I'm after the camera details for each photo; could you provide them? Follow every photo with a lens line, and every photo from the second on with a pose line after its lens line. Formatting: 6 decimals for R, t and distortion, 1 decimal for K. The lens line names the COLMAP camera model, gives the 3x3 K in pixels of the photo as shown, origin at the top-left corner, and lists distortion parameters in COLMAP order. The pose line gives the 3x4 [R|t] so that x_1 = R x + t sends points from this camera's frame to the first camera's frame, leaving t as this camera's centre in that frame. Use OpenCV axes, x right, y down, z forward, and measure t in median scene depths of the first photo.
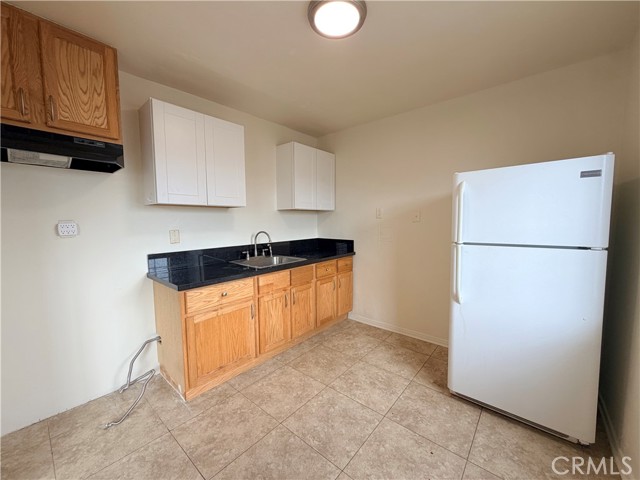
lens RADIAL K [[254.8, 0, 319.8], [0, 254.8, 241.1], [0, 0, 1]] dist [0.001356, 0.000043]
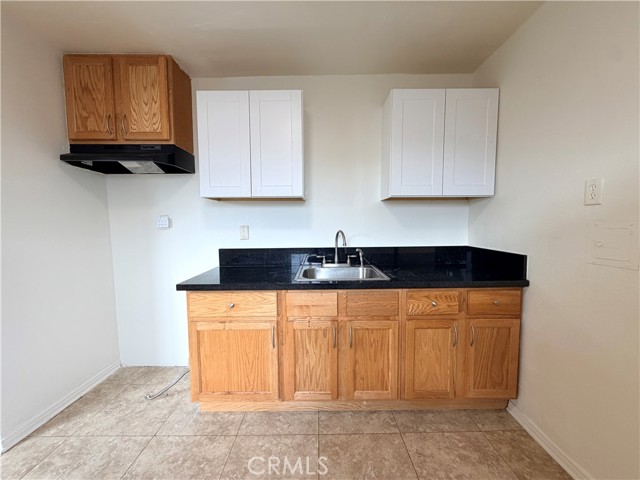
lens RADIAL K [[254.8, 0, 319.8], [0, 254.8, 241.1], [0, 0, 1]] dist [0.001356, 0.000043]
pose [[0.654067, 0.056945, -0.754290, 0.327476], [-0.060982, 0.997886, 0.022456, -0.023058], [0.753974, 0.031311, 0.656158, 0.553318]]
